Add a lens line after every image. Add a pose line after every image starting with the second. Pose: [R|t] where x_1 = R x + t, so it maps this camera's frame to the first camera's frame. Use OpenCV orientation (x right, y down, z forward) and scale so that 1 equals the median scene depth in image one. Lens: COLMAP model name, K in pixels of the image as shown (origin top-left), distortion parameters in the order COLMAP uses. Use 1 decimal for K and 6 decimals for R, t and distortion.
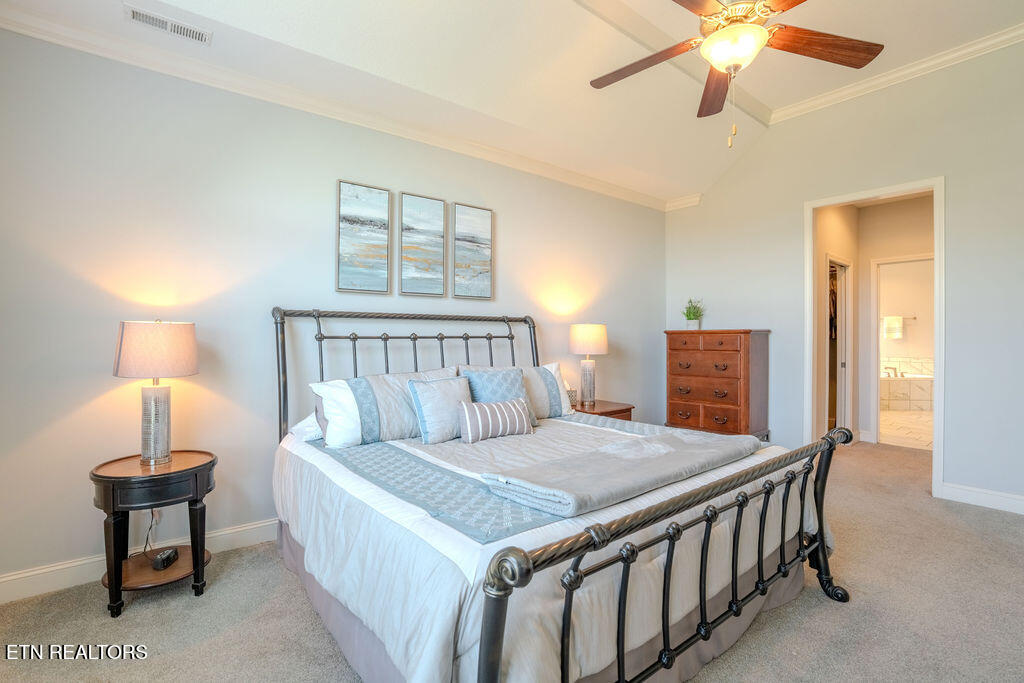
lens RADIAL K [[474.1, 0, 513.0], [0, 474.1, 342.0], [0, 0, 1]] dist [-0.060901, 0.017997]
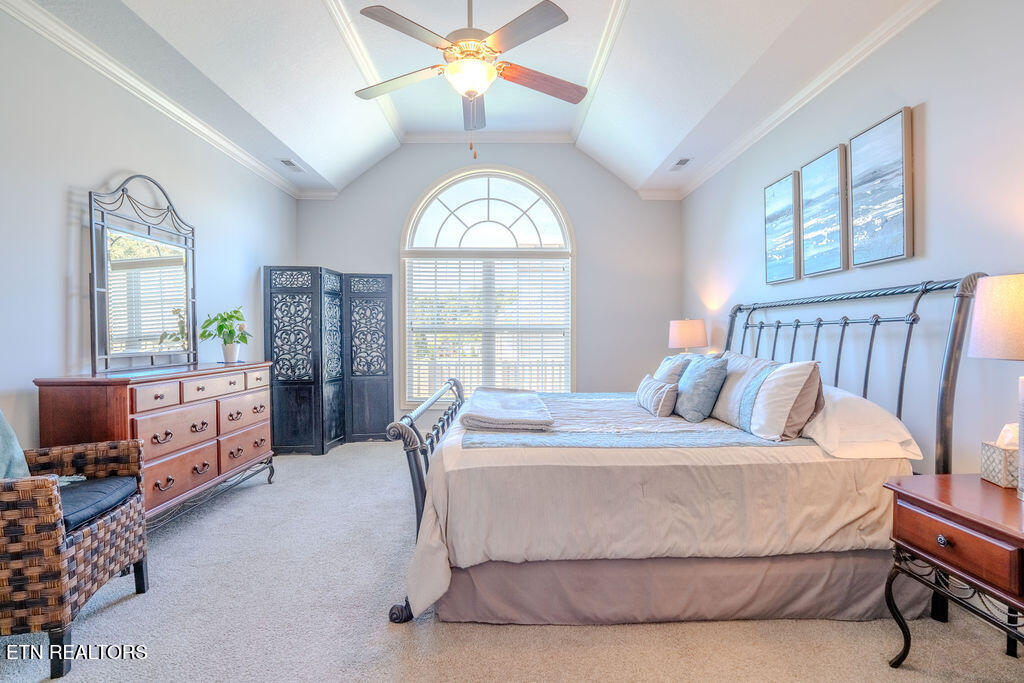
lens RADIAL K [[474.1, 0, 510.2], [0, 474.1, 340.2], [0, 0, 1]] dist [-0.060901, 0.017997]
pose [[-0.625515, 0.013638, -0.780093, 0.743395], [-0.002108, 0.999814, 0.019170, 0.005209], [0.780209, 0.013636, -0.625370, 1.004599]]
